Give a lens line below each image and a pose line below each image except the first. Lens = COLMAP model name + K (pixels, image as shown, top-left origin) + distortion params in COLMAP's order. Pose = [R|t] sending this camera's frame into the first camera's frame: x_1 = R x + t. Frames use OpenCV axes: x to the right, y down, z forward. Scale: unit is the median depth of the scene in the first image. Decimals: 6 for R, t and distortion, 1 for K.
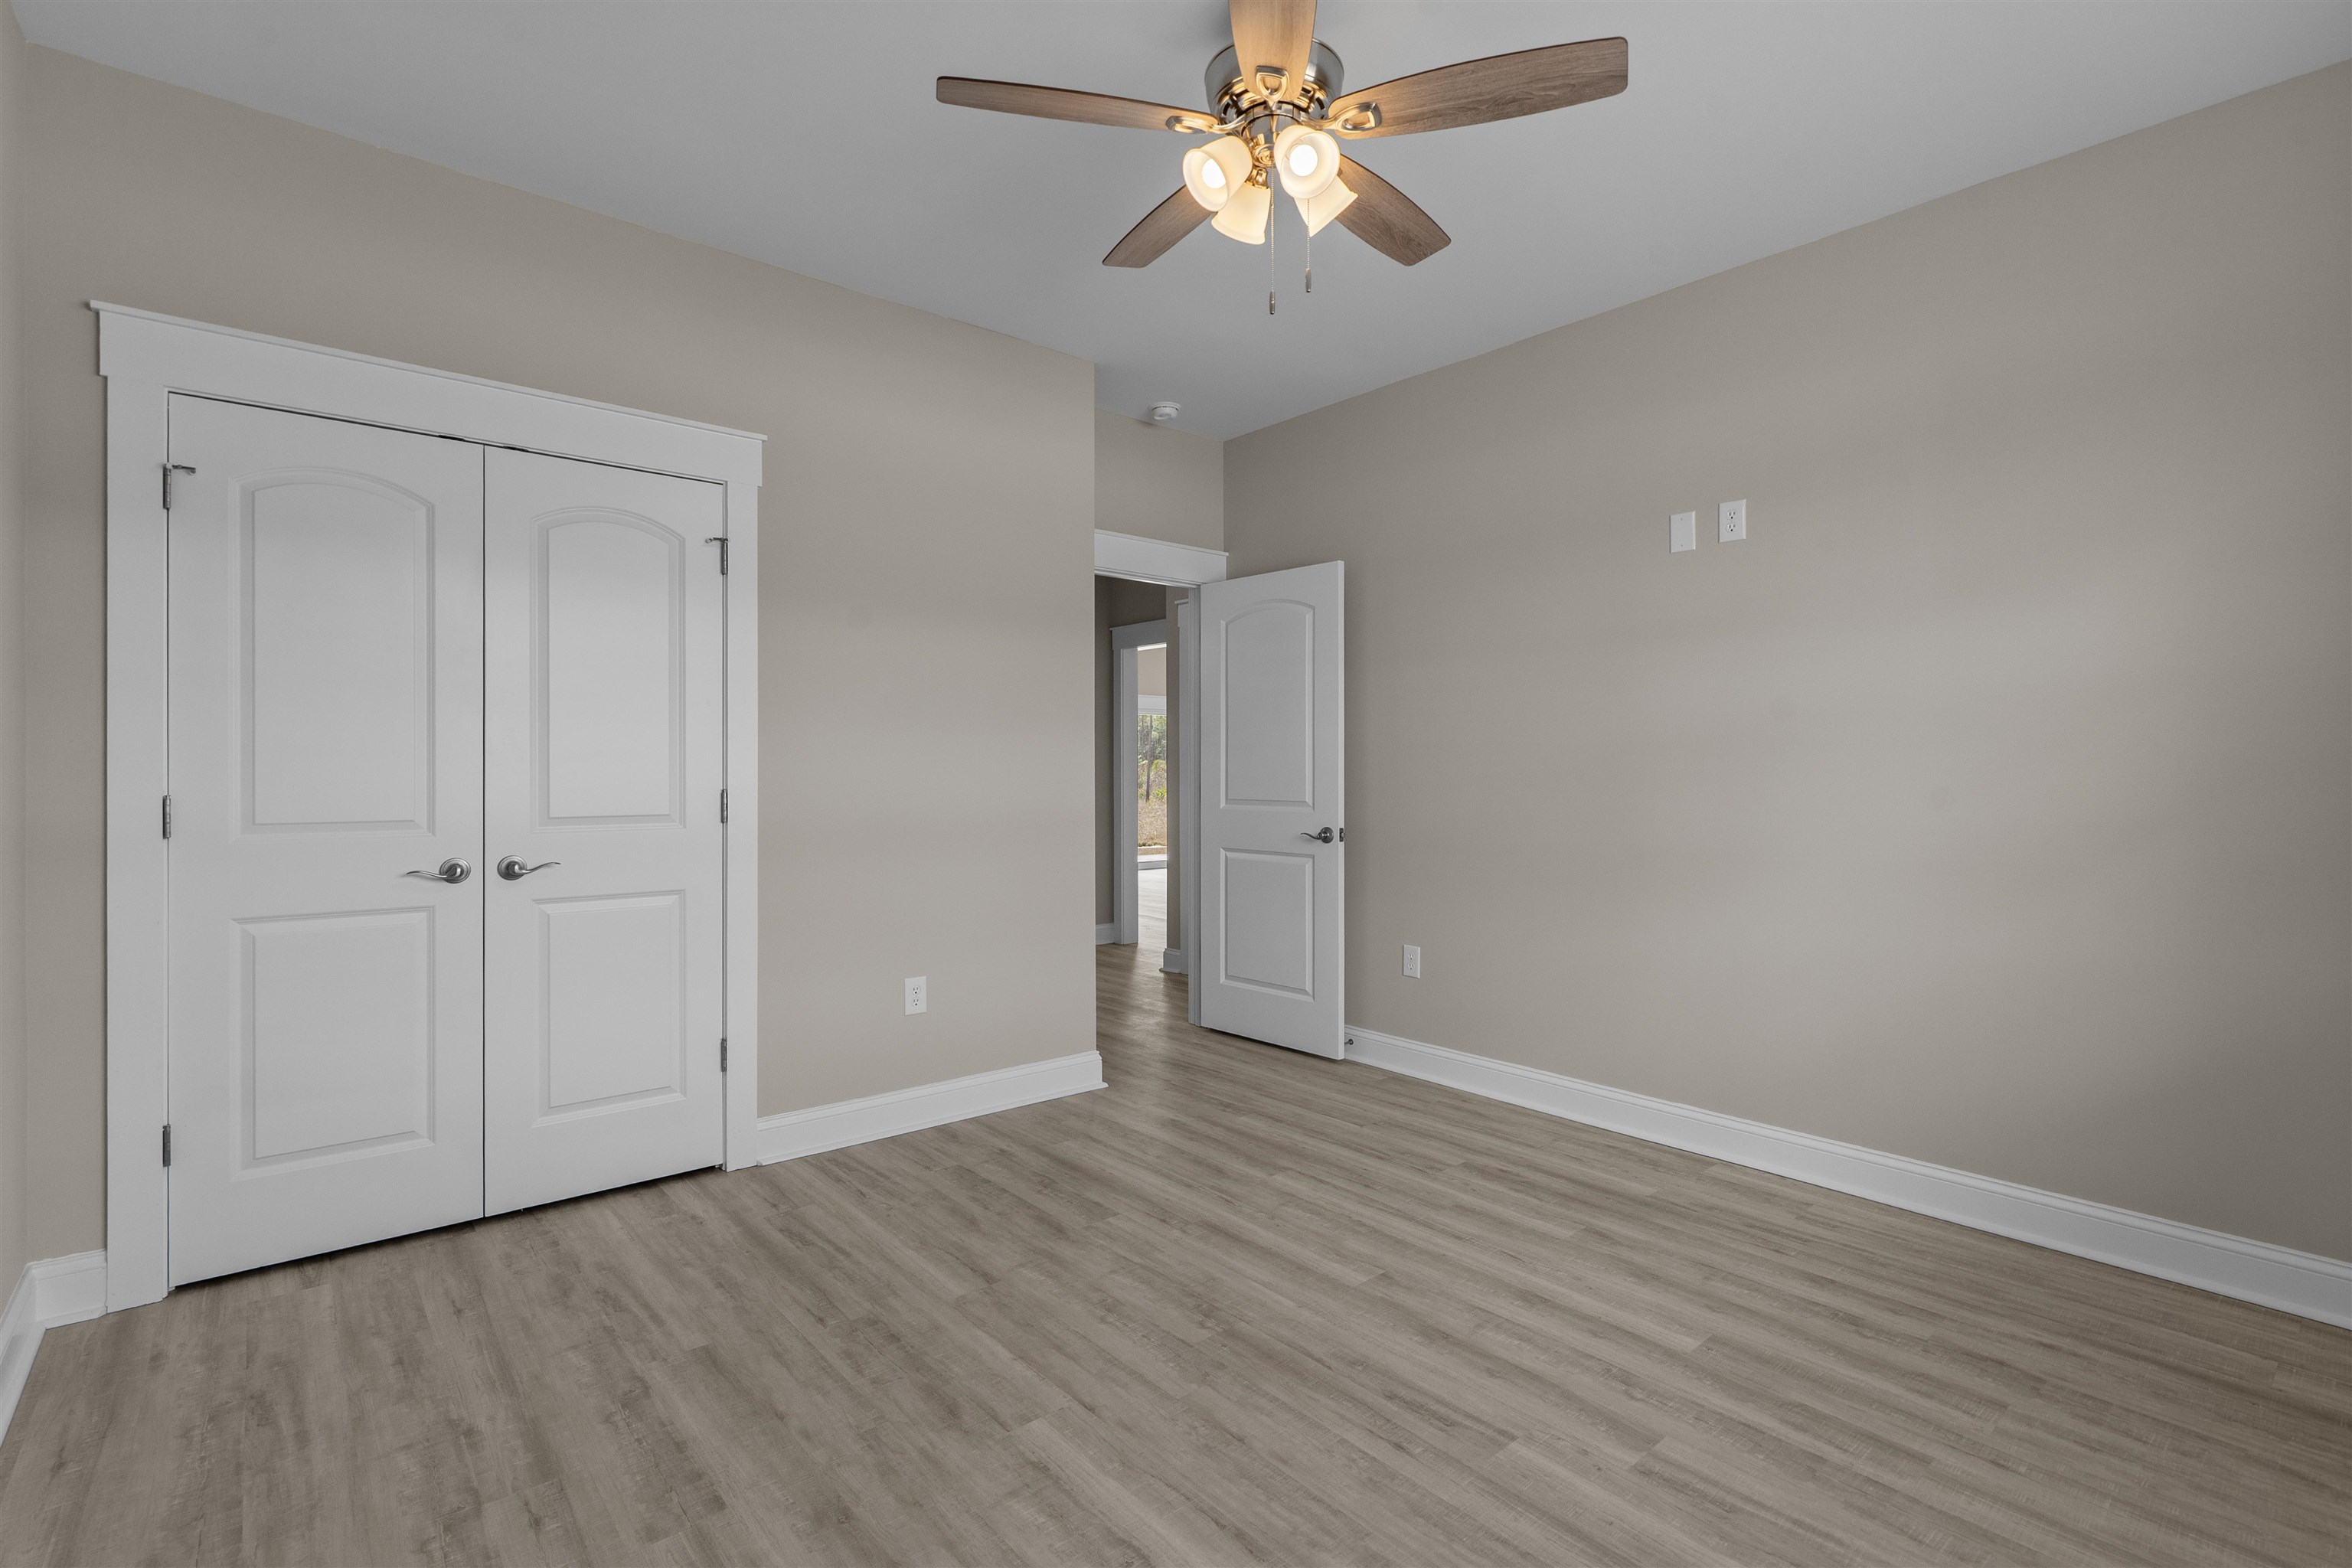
lens RADIAL K [[1106.6, 0, 1176.0], [0, 1106.6, 784.0], [0, 0, 1]] dist [-0.000673, 0.000448]
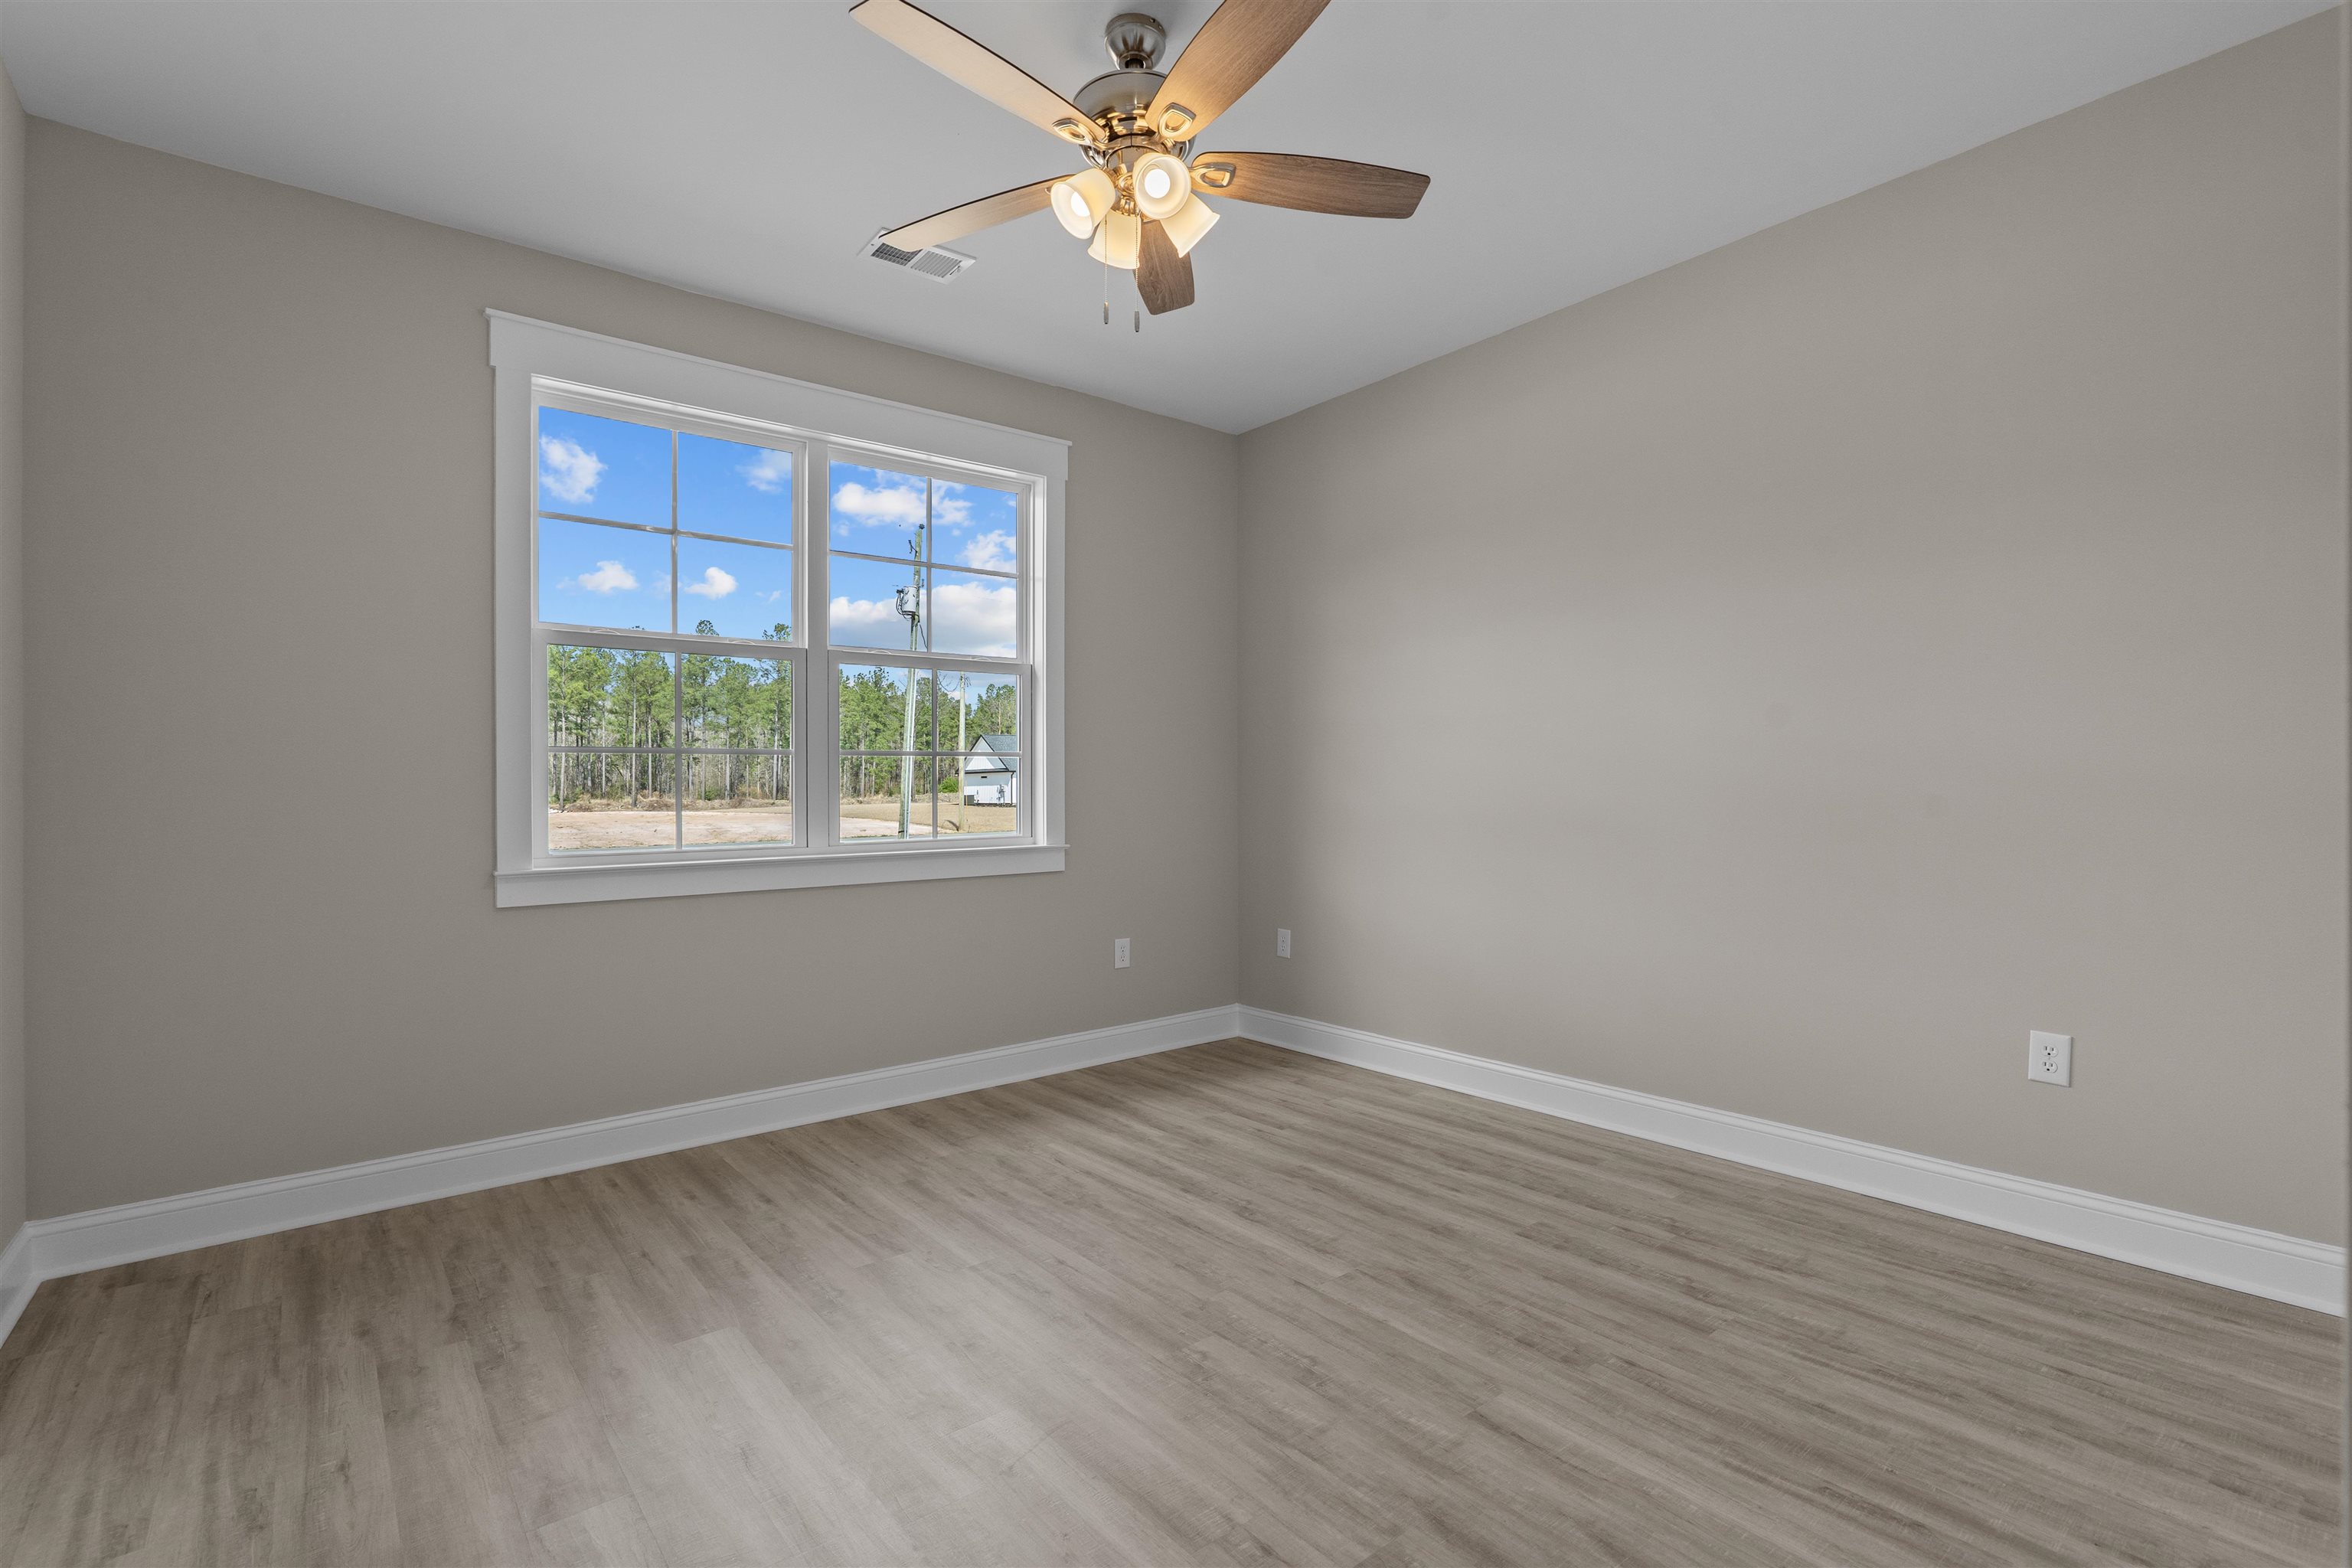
lens RADIAL K [[1106.6, 0, 1176.0], [0, 1106.6, 784.0], [0, 0, 1]] dist [-0.000673, 0.000448]
pose [[-0.999741, 0.008210, 0.021219, 0.024374], [0.008302, 0.999957, 0.004241, 0.010104], [-0.021183, 0.004416, -0.999766, 2.008143]]
